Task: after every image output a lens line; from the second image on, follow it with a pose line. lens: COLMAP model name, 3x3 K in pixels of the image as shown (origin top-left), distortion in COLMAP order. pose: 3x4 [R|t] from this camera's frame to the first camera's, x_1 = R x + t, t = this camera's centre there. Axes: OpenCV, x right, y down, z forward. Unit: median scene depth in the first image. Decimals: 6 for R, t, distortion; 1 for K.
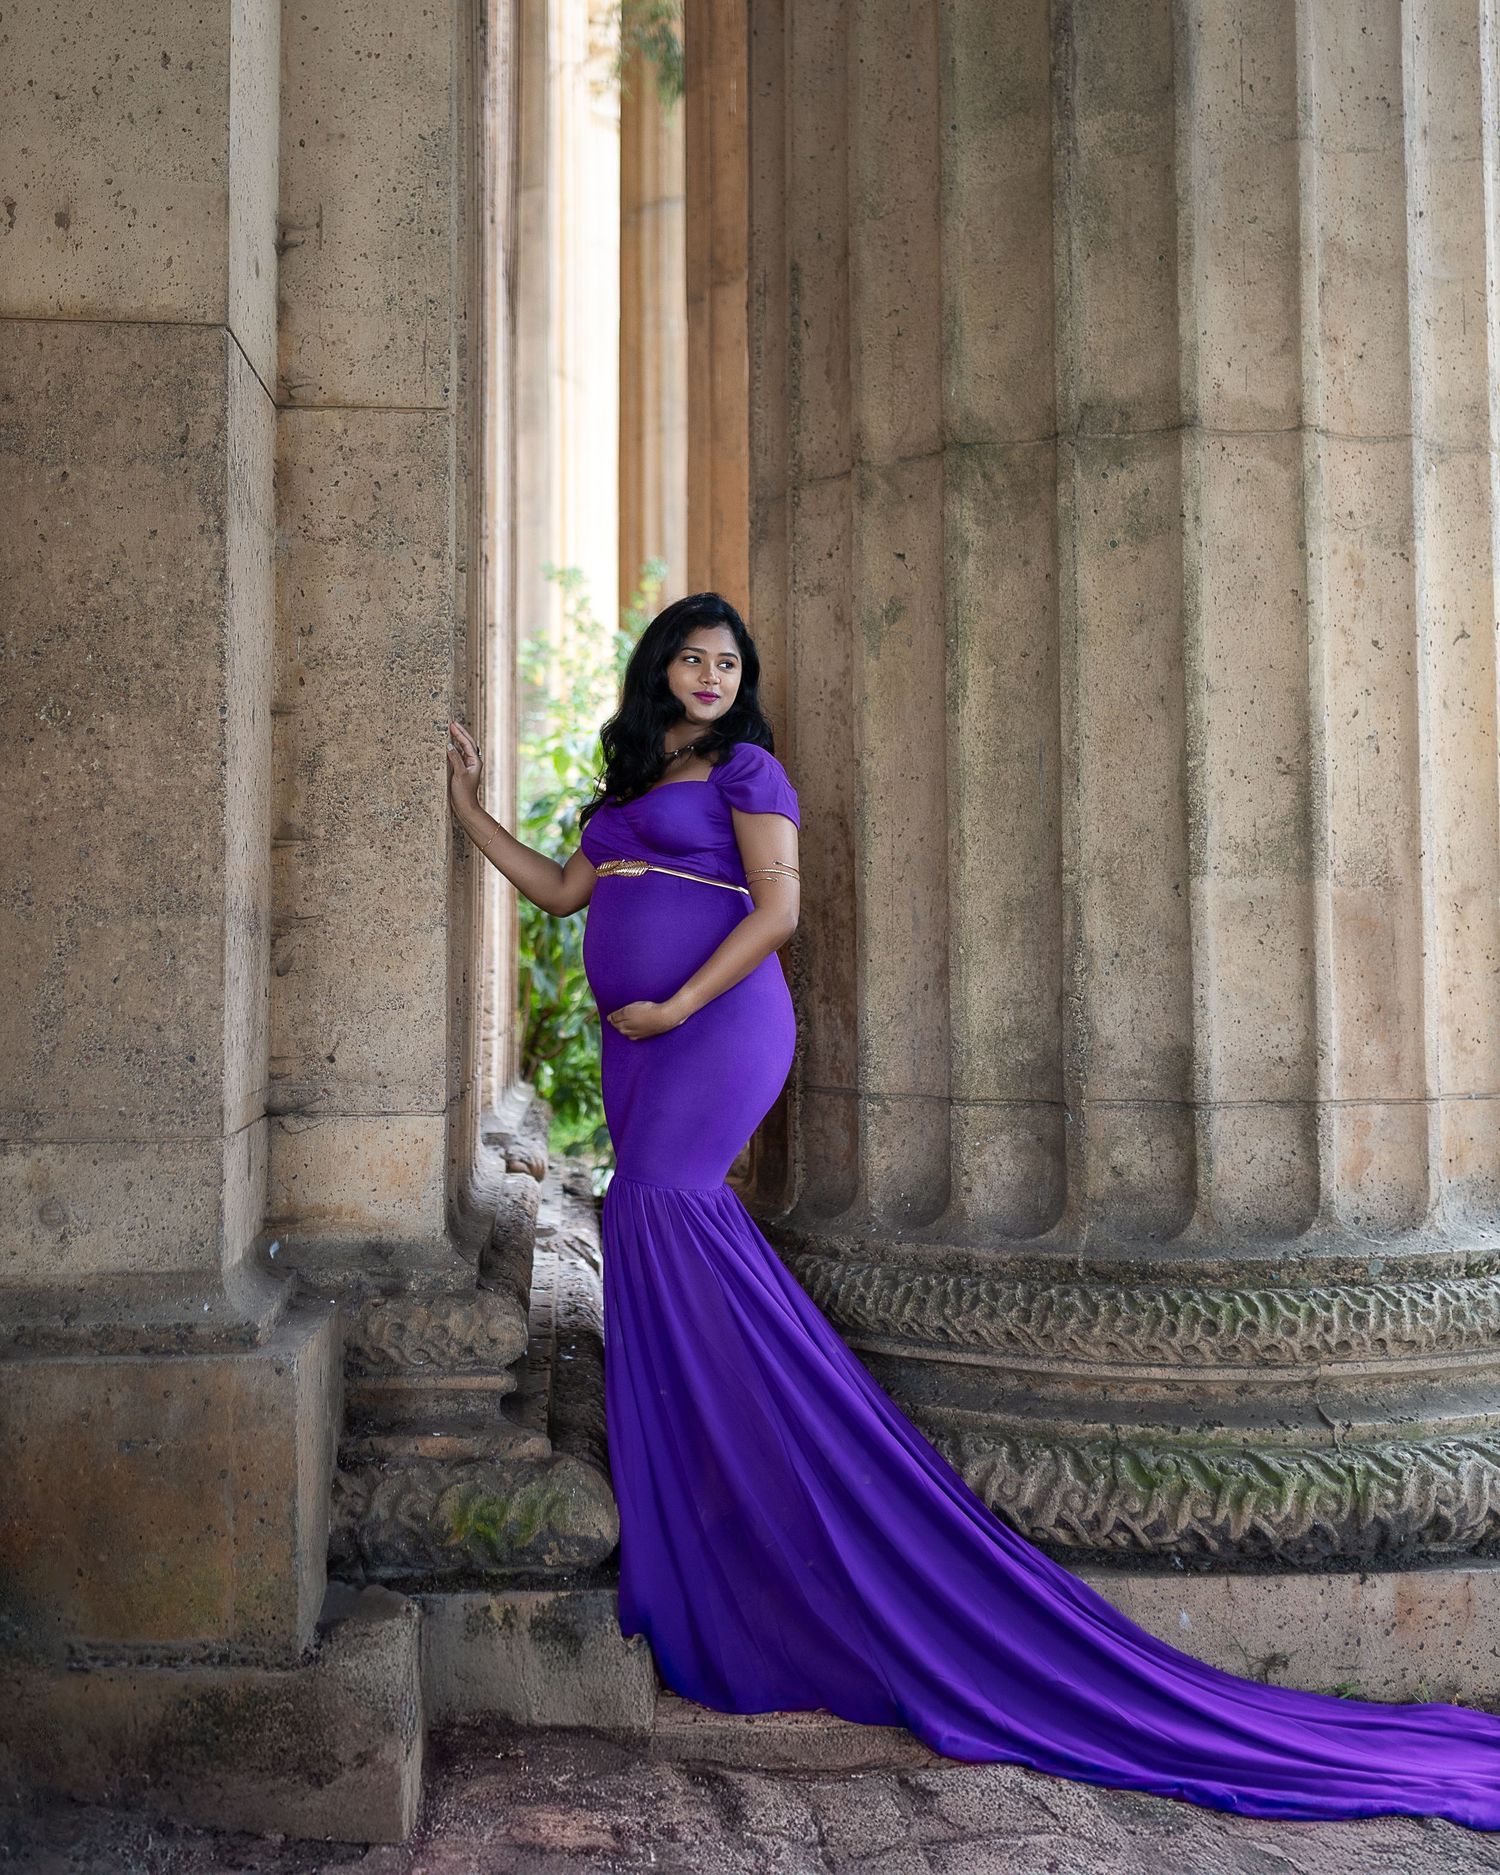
lens RADIAL K [[1939.6, 0, 750.0], [0, 1939.6, 937.5], [0, 0, 1]] dist [-0.003619, 0.001068]
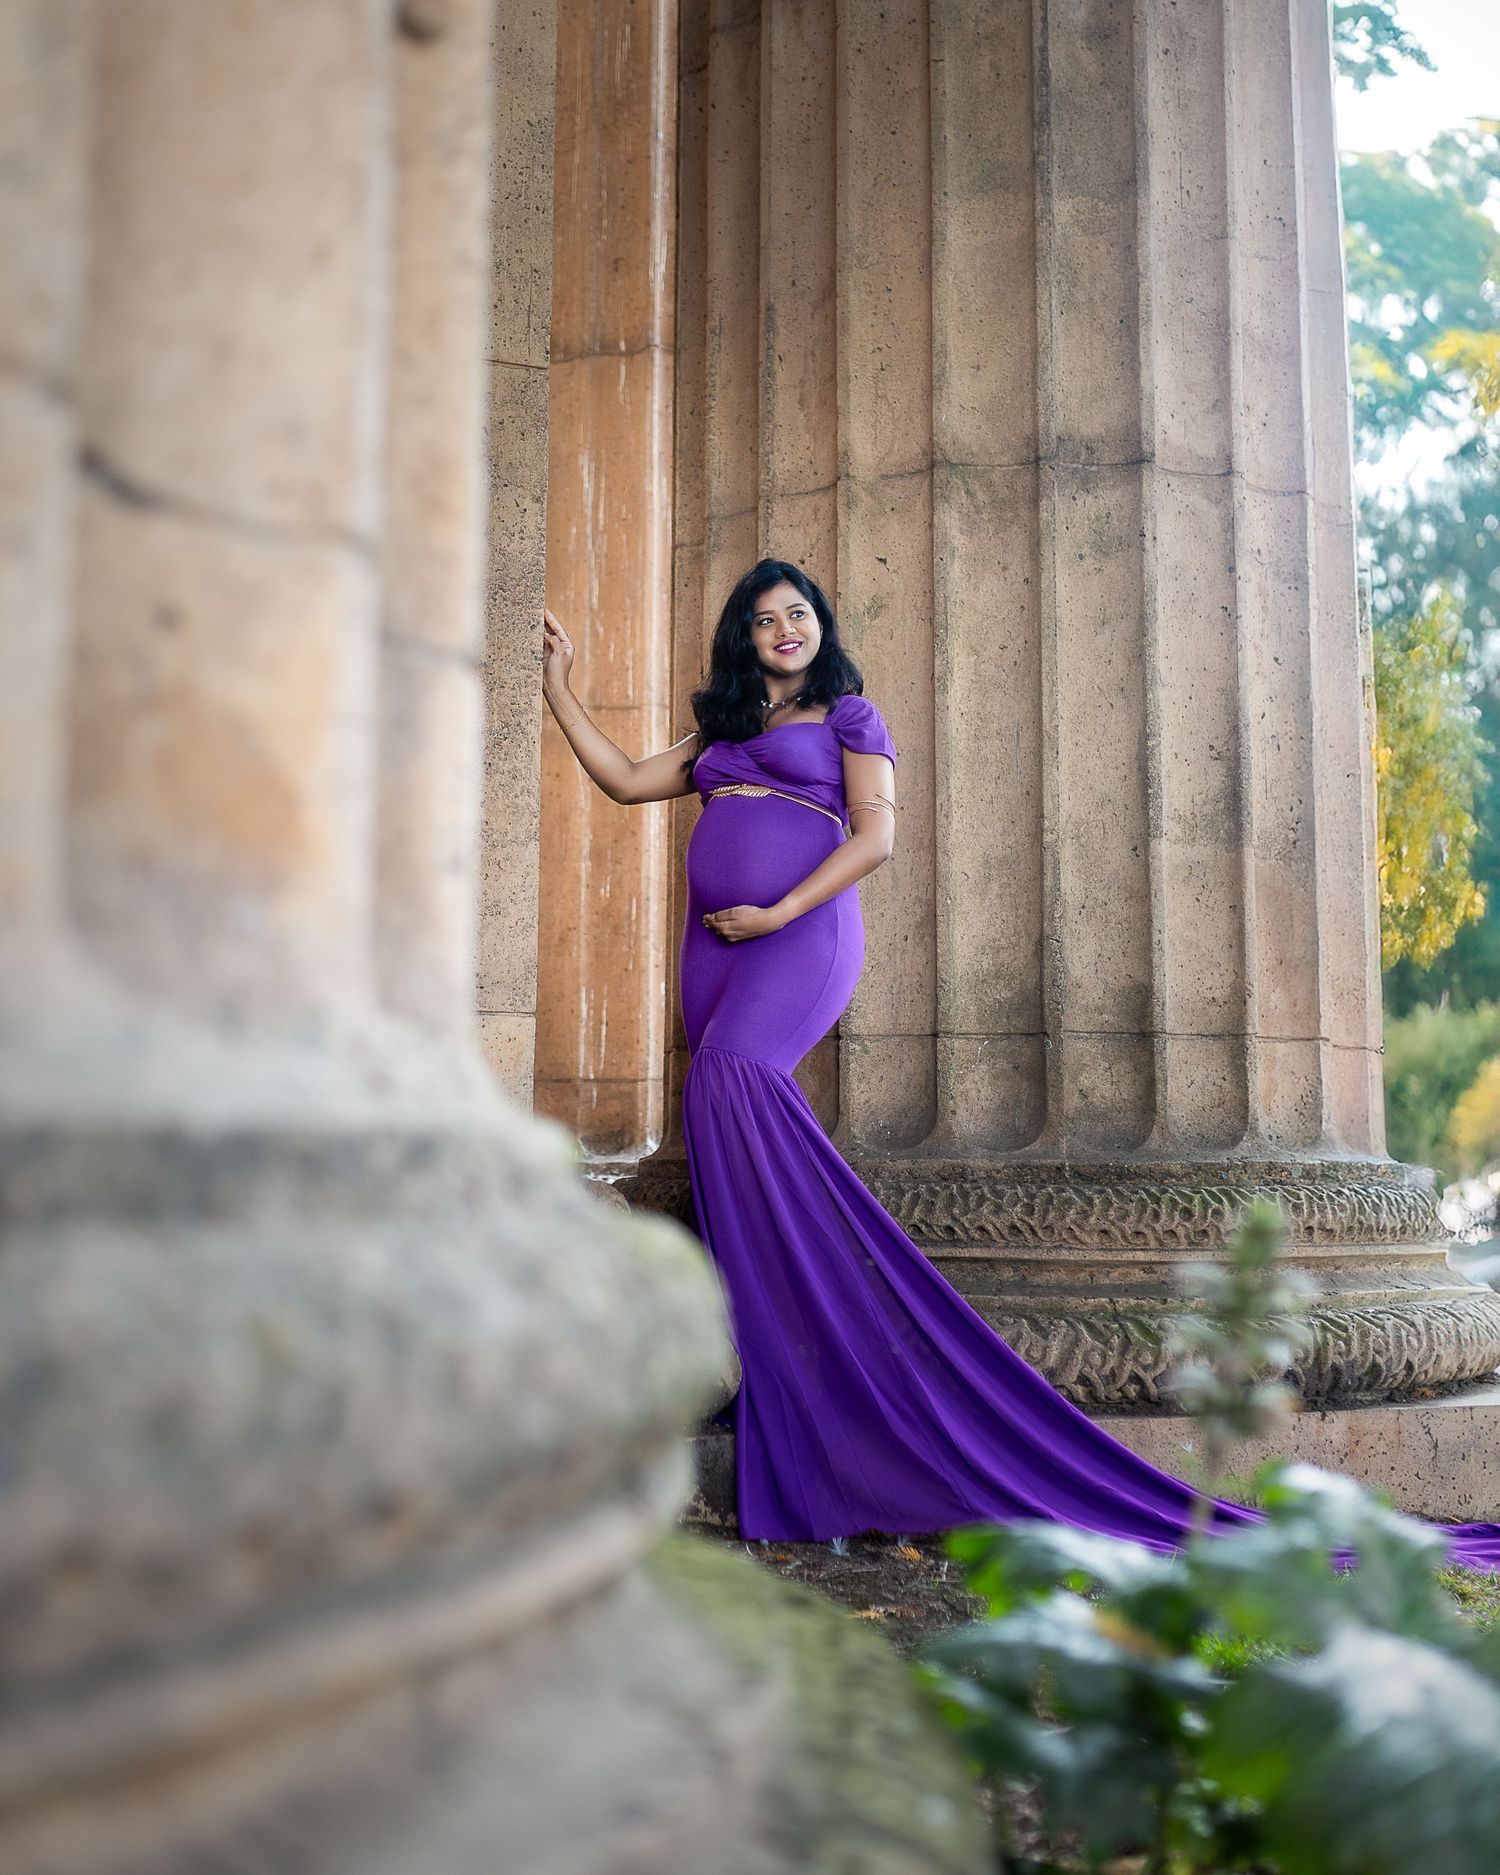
lens RADIAL K [[1871.6, 0, 750.6], [0, 1871.6, 1004.8], [0, 0, 1]] dist [-0.010285, 0.005195]
pose [[0.965541, 0.026312, 0.258918, -0.292572], [-0.012394, 0.998396, -0.055240, 0.132753], [-0.259956, 0.050128, 0.964318, -0.021751]]
